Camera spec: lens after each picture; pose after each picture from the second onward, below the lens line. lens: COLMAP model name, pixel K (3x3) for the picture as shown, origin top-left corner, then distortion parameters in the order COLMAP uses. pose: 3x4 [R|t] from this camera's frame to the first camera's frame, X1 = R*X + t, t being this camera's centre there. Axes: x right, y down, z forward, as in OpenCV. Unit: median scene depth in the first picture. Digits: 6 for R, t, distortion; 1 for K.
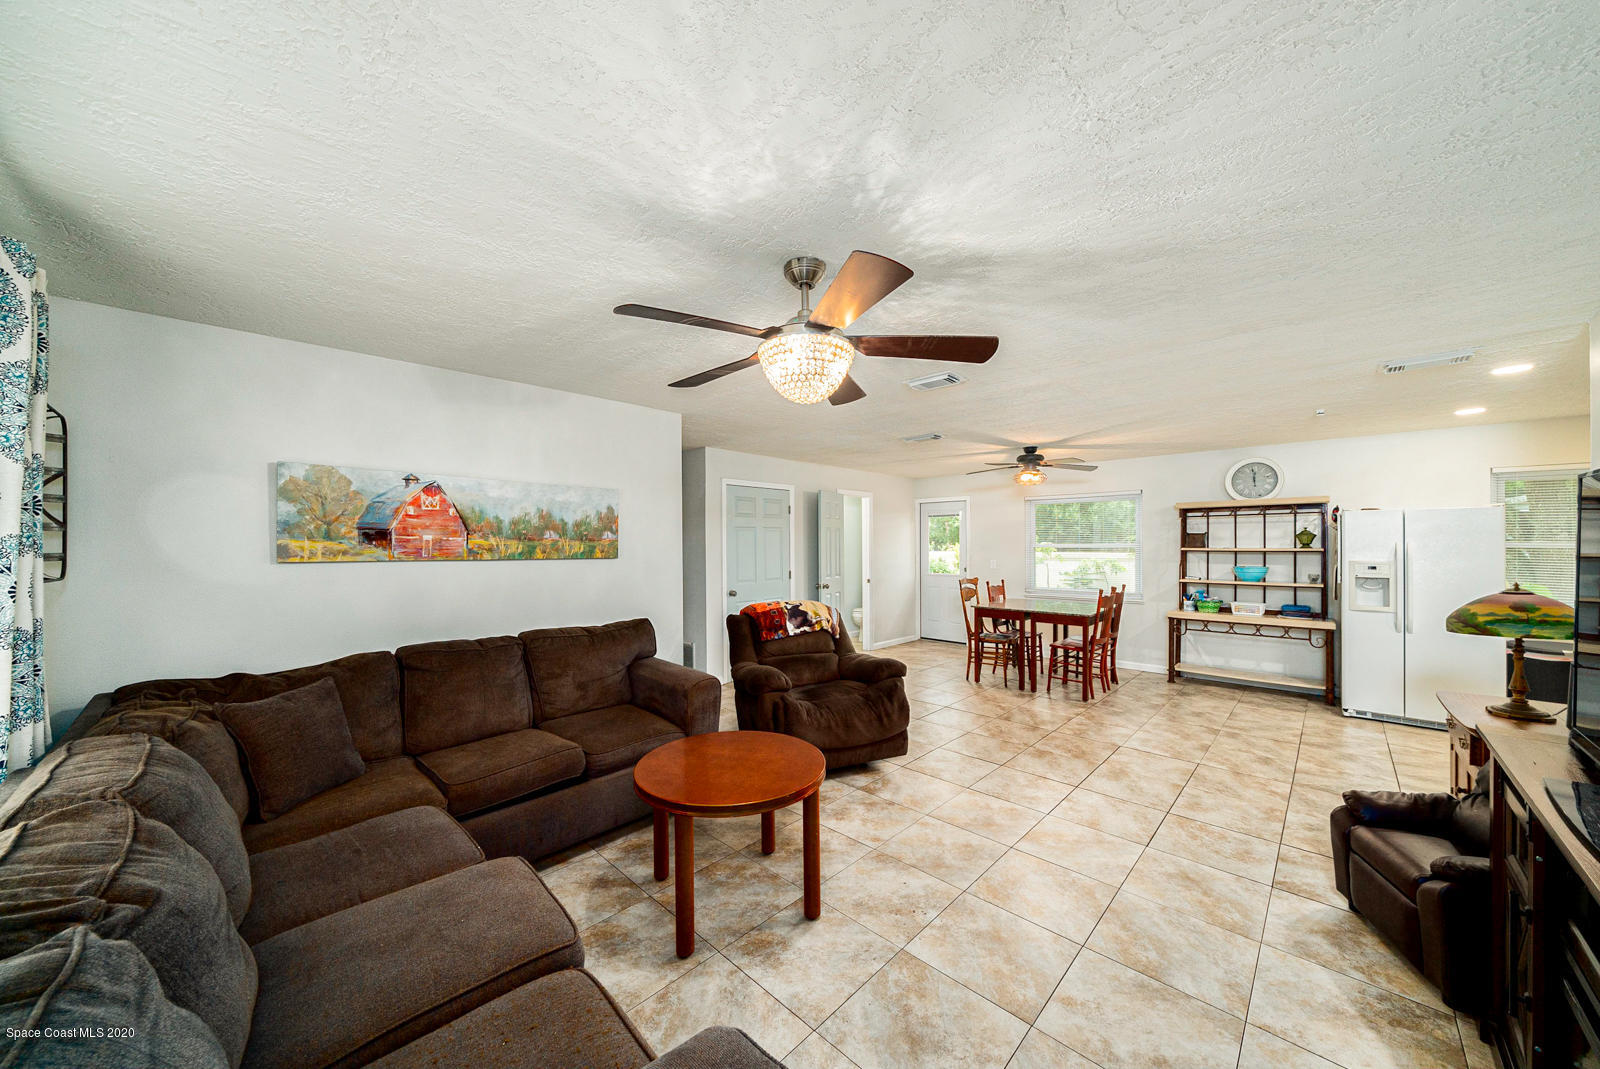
lens RADIAL K [[557.1, 0, 793.1], [0, 557.1, 538.6], [0, 0, 1]] dist [-0.006907, -0.000136]
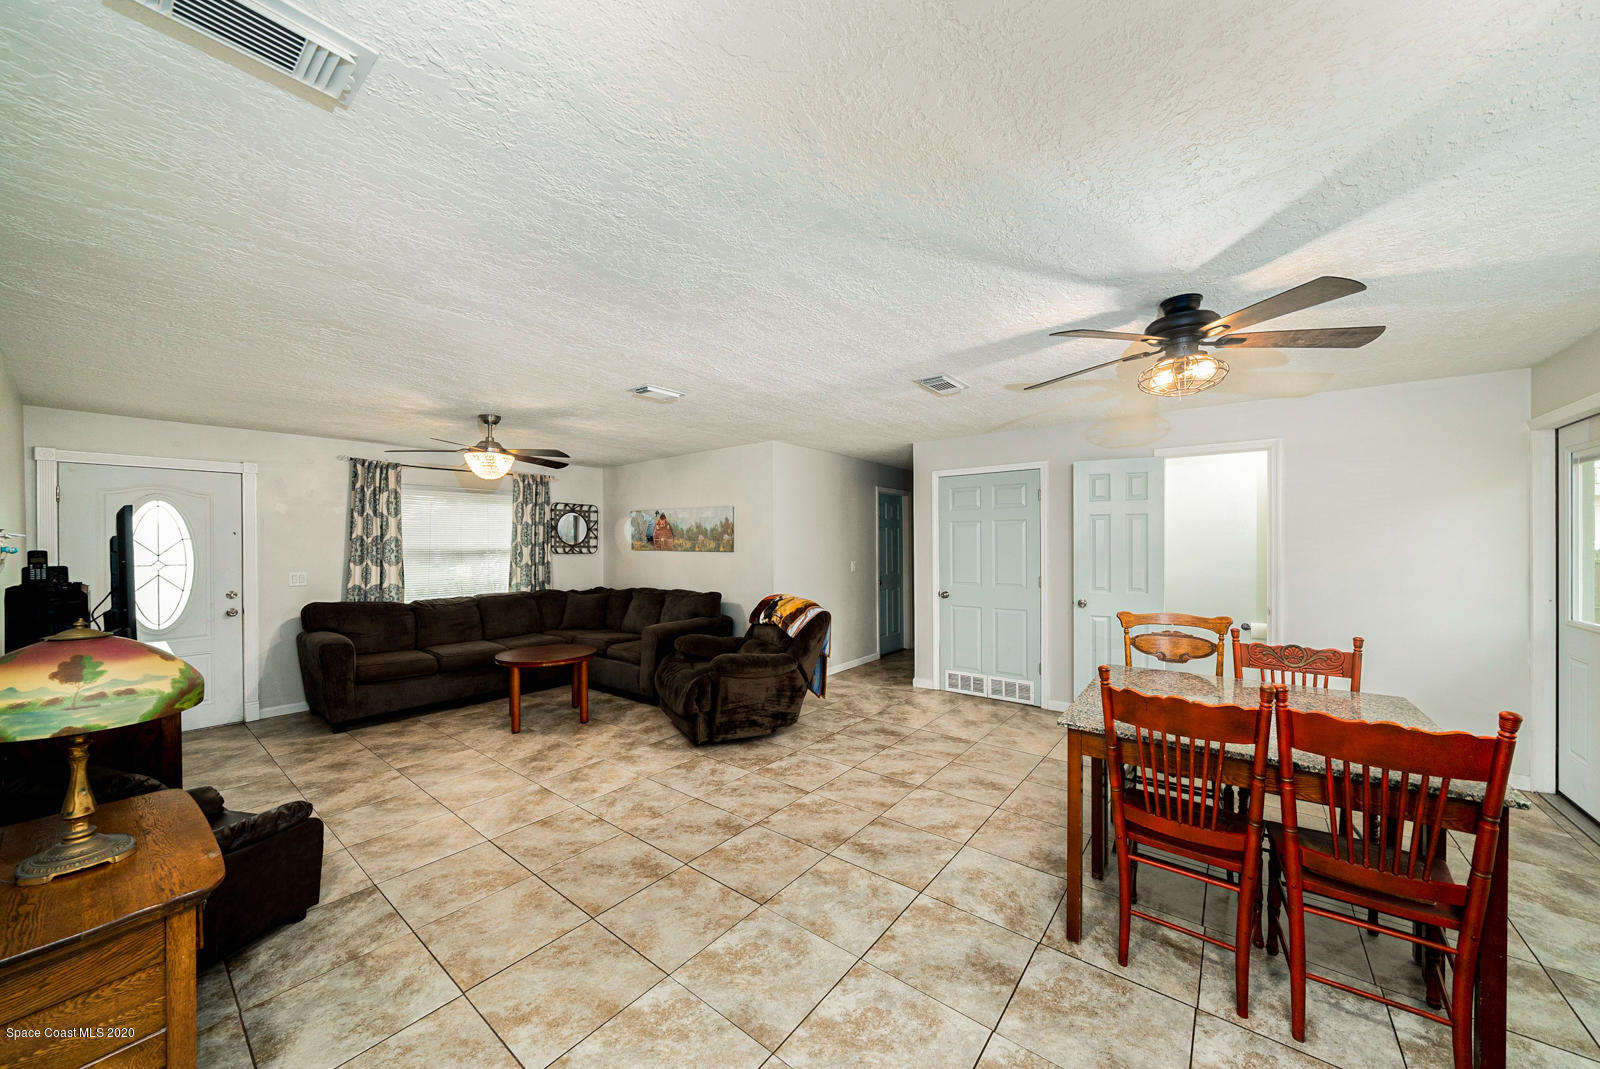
lens RADIAL K [[557.1, 0, 796.0], [0, 557.1, 543.0], [0, 0, 1]] dist [-0.006907, -0.000136]
pose [[0.103815, 0.001168, -0.994596, 1.389278], [0.015614, 0.999874, 0.002804, 0.011712], [0.994474, -0.015821, 0.103783, 1.188825]]
